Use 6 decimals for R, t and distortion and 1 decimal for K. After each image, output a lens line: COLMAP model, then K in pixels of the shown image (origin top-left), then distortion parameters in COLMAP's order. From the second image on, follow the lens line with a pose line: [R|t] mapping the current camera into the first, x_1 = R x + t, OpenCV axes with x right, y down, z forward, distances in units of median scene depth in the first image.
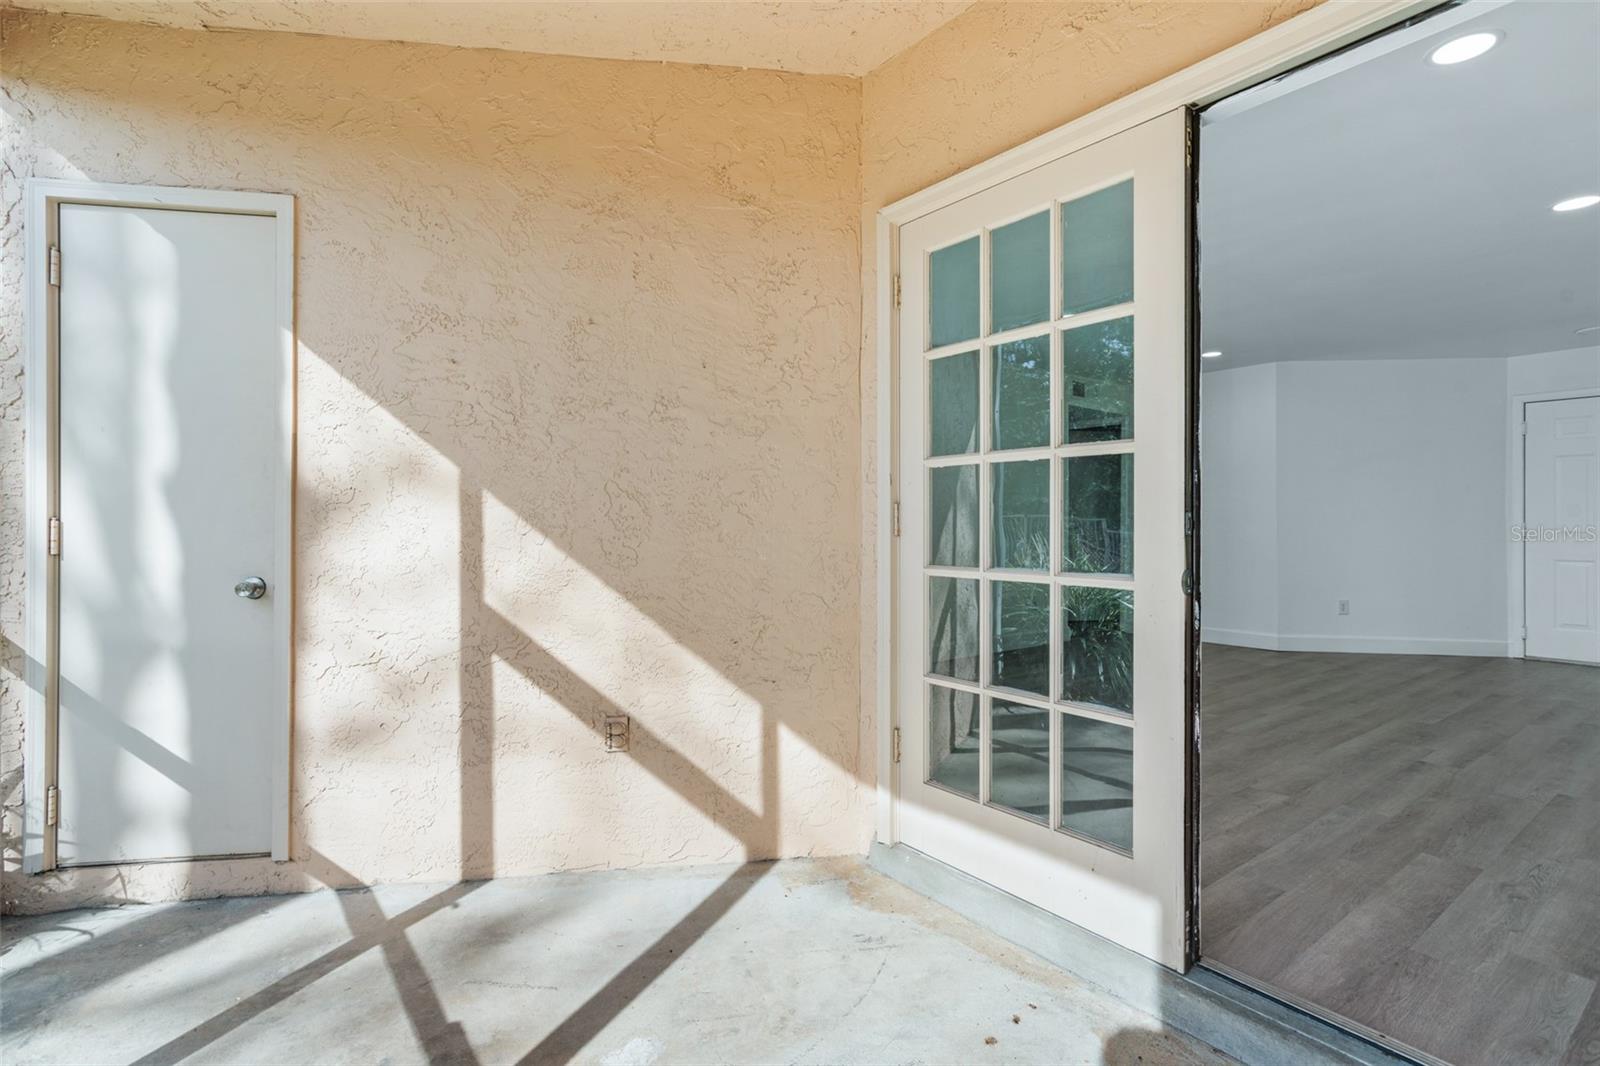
lens RADIAL K [[775.6, 0, 800.5], [0, 775.6, 525.4], [0, 0, 1]] dist [-0.004040, 0.004792]
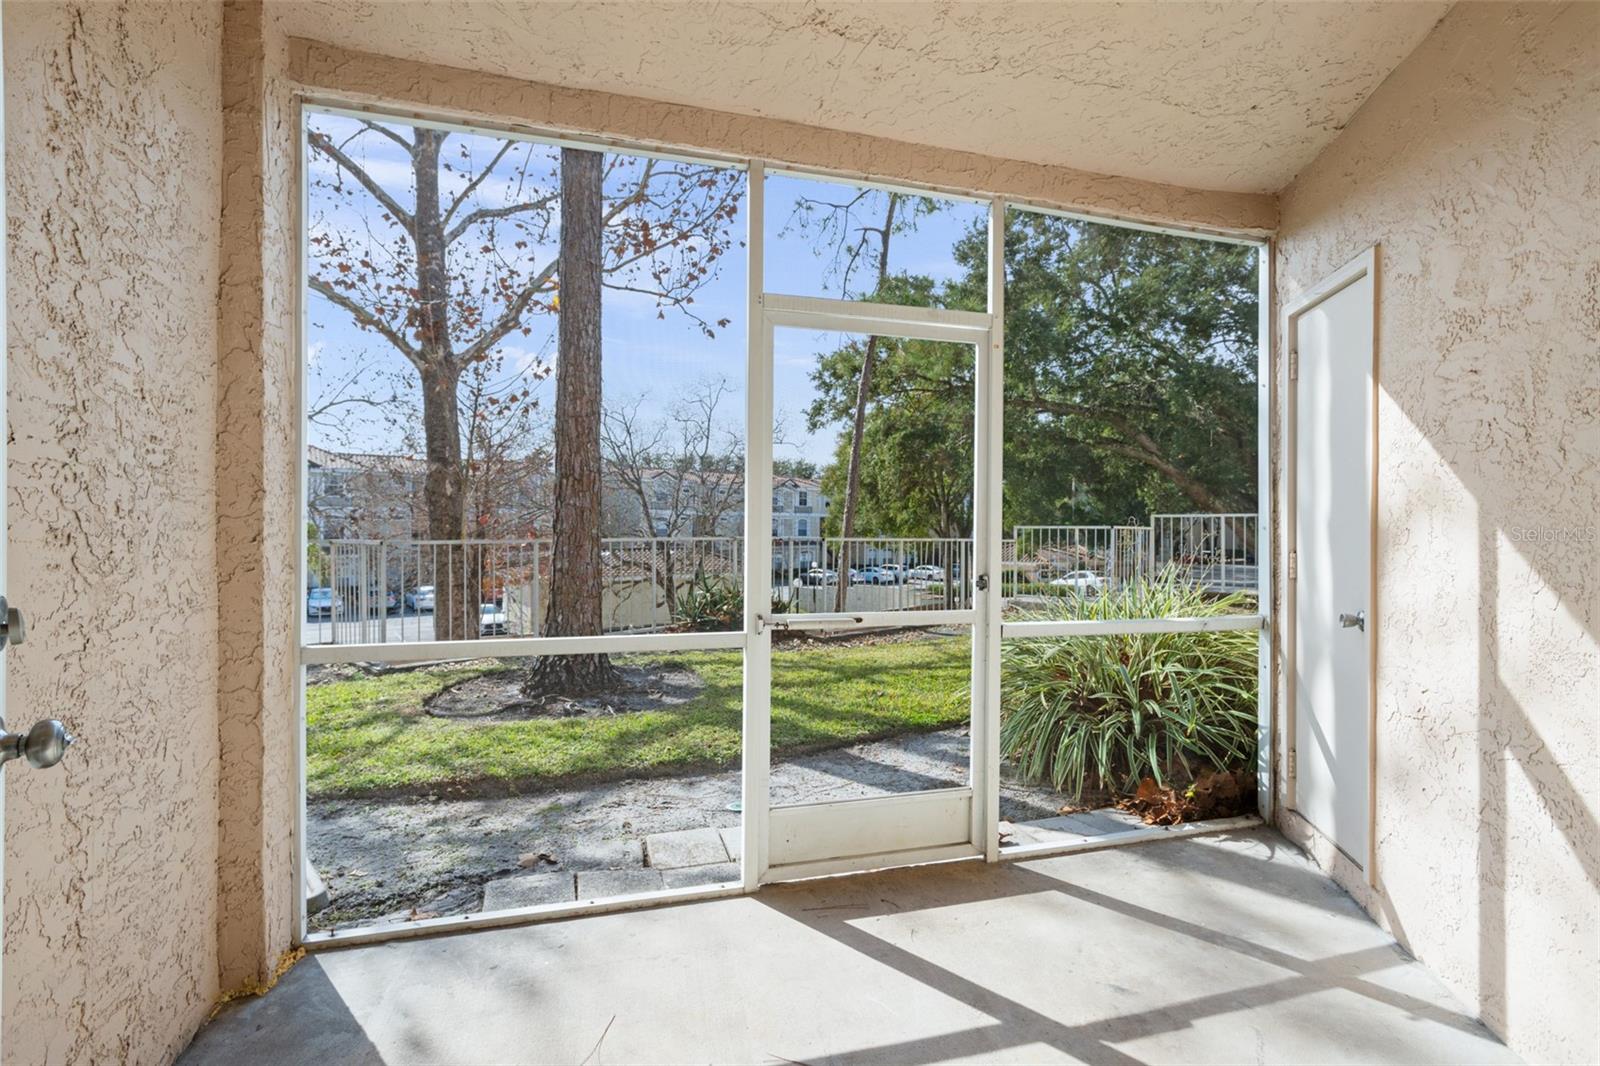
lens RADIAL K [[775.6, 0, 802.5], [0, 775.6, 527.5], [0, 0, 1]] dist [-0.004040, 0.004792]
pose [[-0.369998, 0.005078, -0.929019, 0.567087], [-0.005487, 0.999956, 0.007651, -0.051491], [0.929016, 0.007929, -0.369954, 0.648943]]
